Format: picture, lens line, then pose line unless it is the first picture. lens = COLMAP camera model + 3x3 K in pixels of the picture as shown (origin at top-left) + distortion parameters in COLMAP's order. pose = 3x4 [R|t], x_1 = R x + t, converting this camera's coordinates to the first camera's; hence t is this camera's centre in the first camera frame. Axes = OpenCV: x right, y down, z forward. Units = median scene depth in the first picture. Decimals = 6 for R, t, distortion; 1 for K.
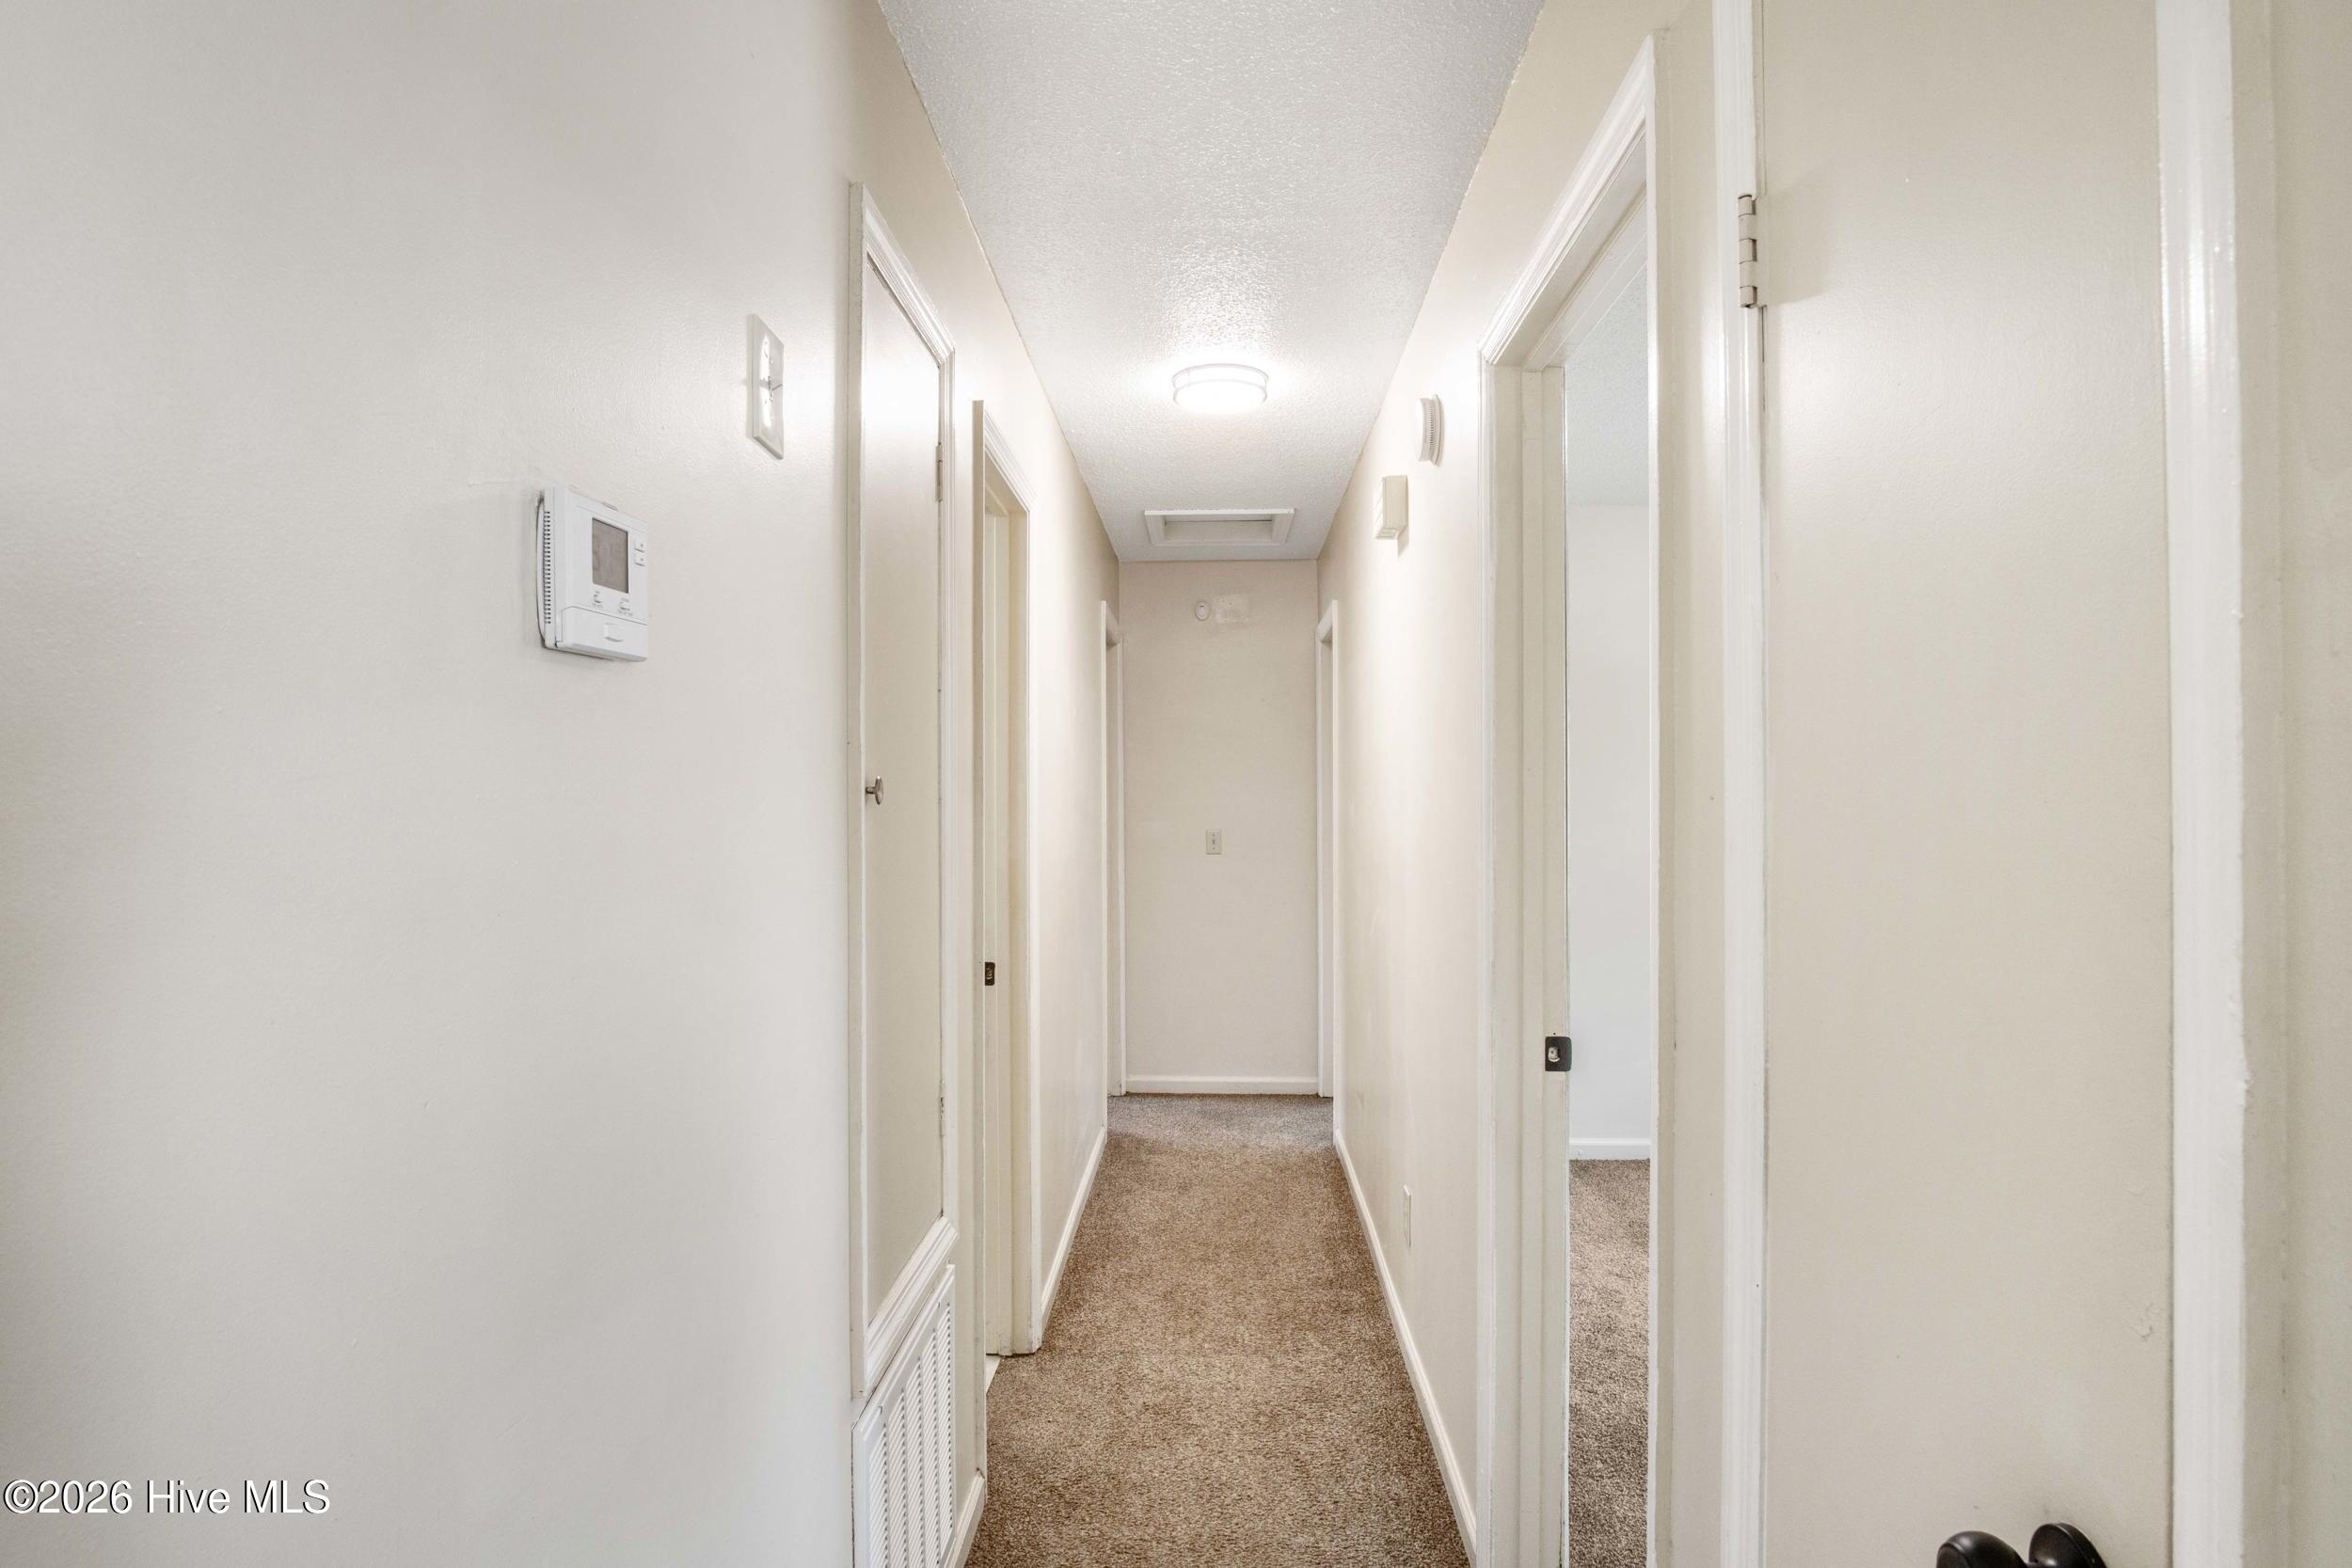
lens RADIAL K [[1298.6, 0, 1170.6], [0, 1298.6, 818.1], [0, 0, 1]] dist [-0.017216, 0.002008]
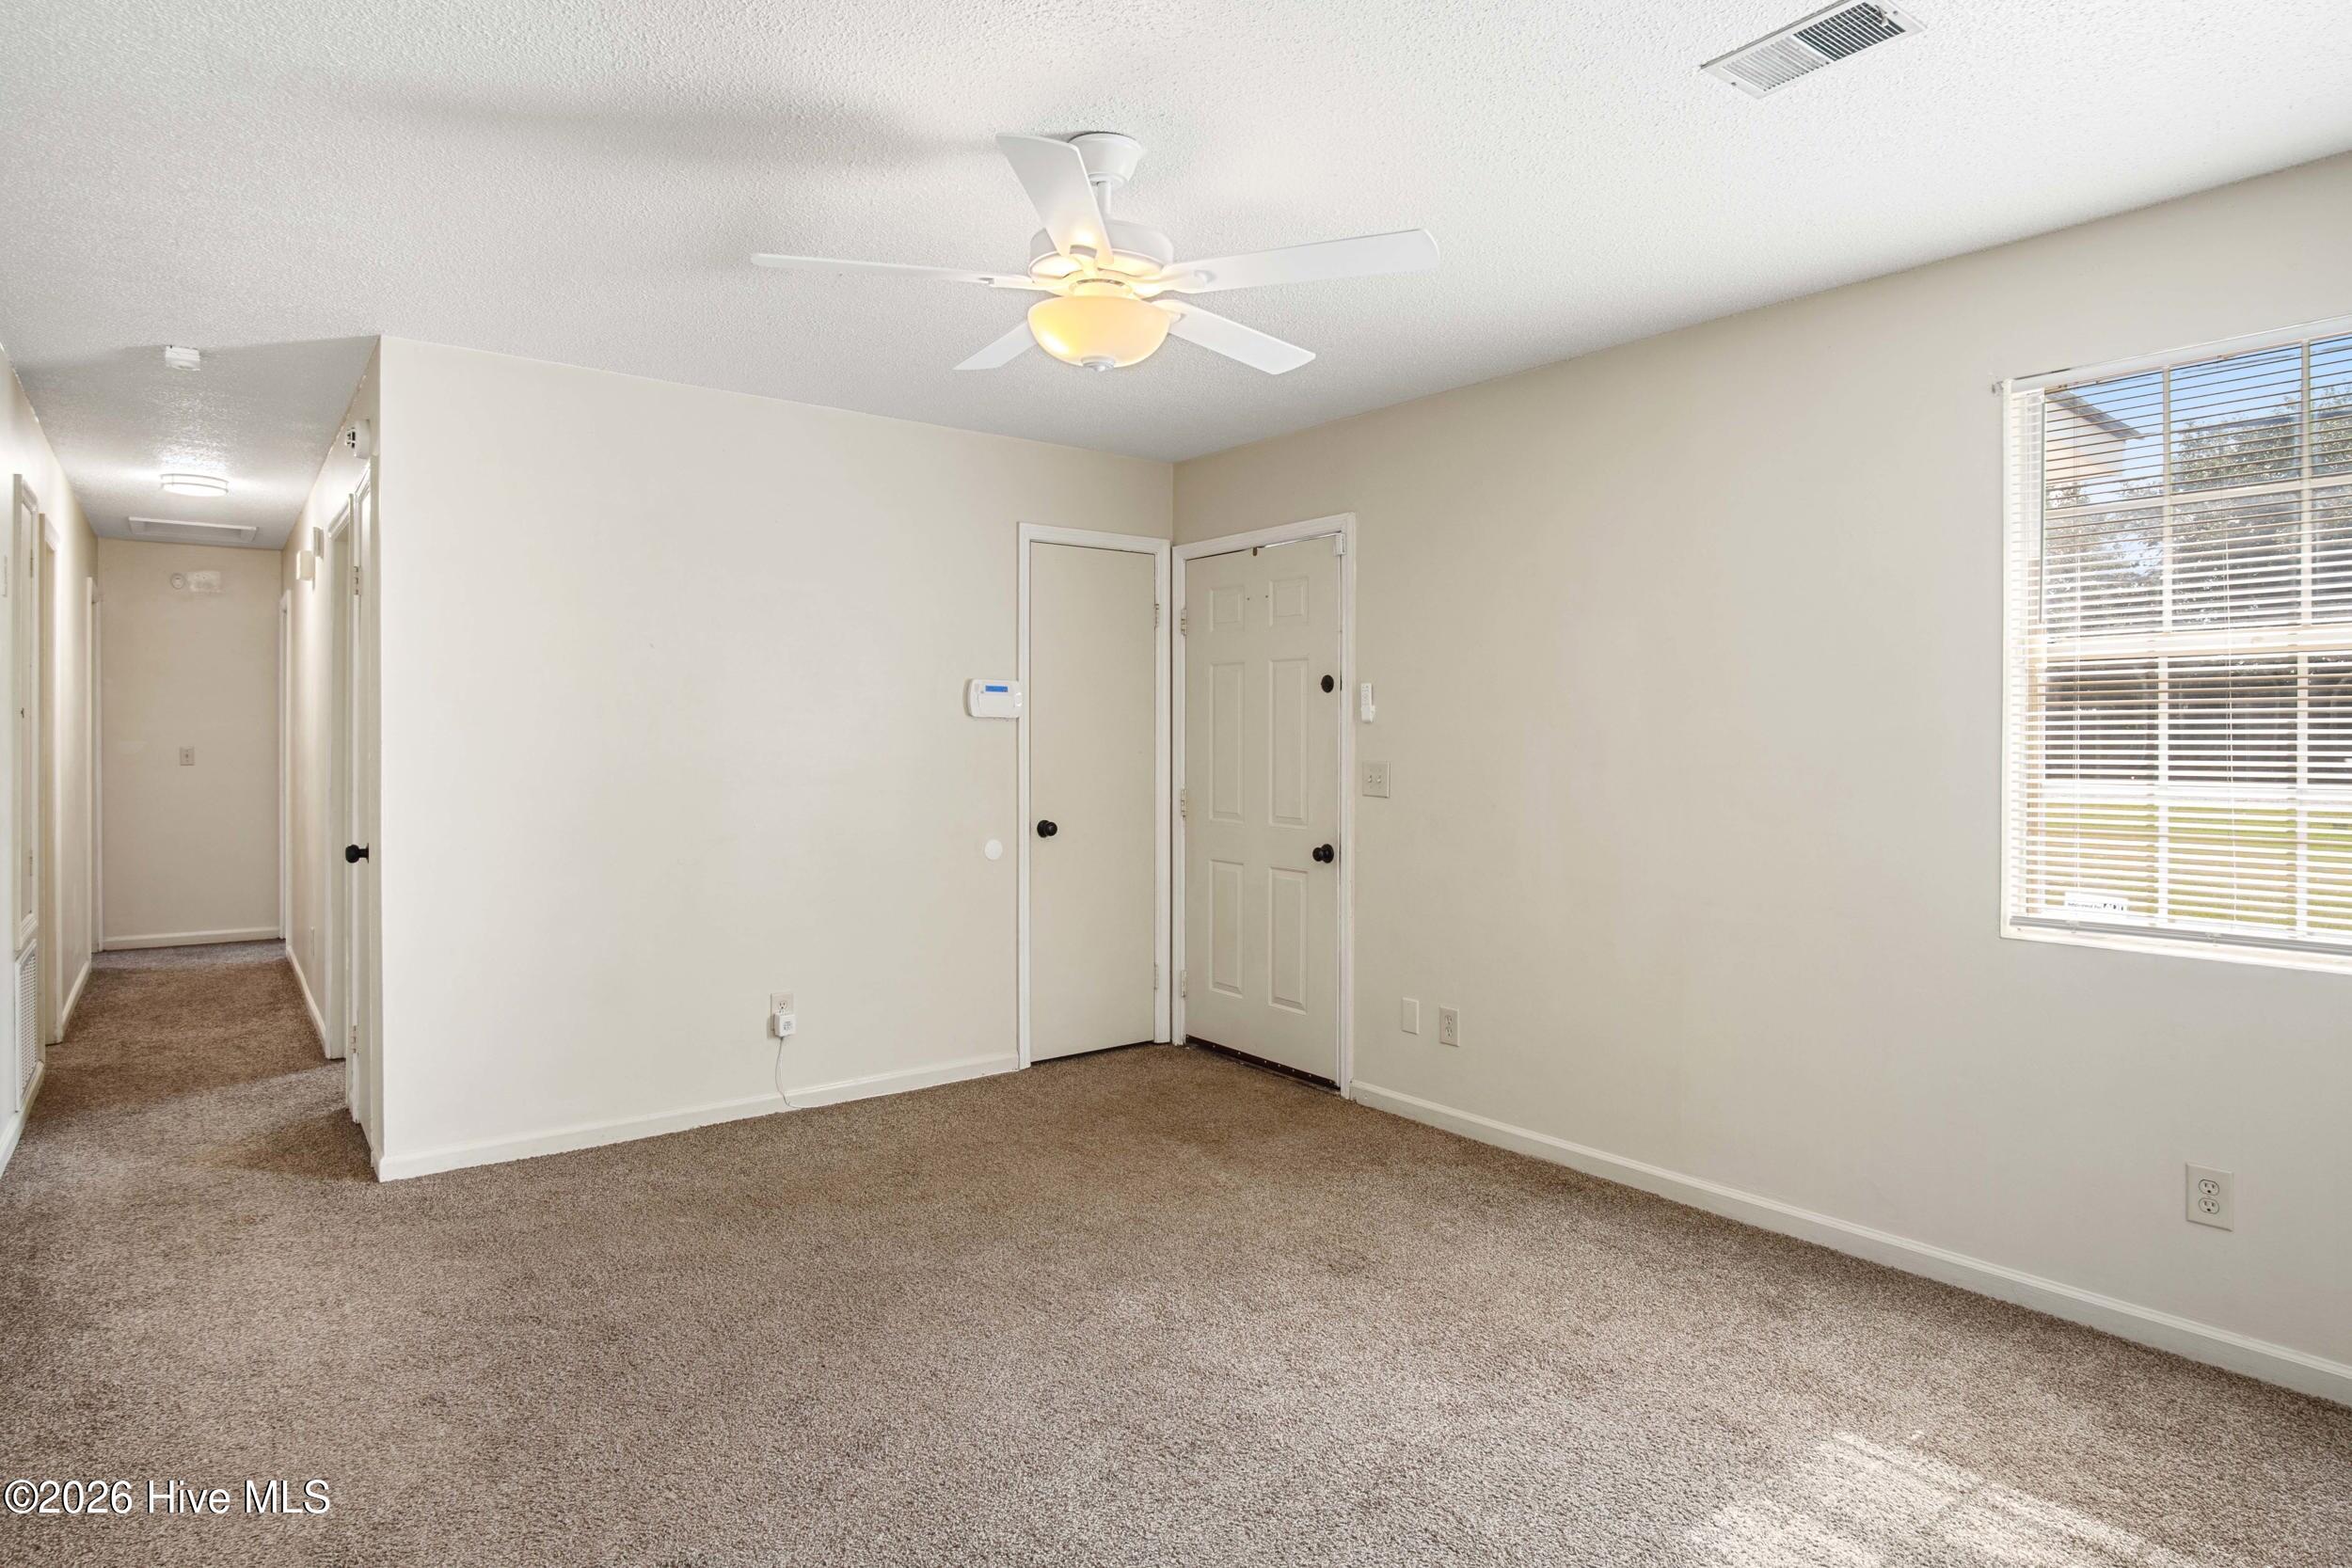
lens RADIAL K [[1321.2, 0, 1169.8], [0, 1321.2, 739.3], [0, 0, 1]] dist [-0.003858, -0.000541]
pose [[0.779833, 0.003947, 0.625975, -0.034625], [0.003444, 0.999938, -0.010595, 0.024977], [-0.625978, 0.010419, 0.779771, -0.873697]]
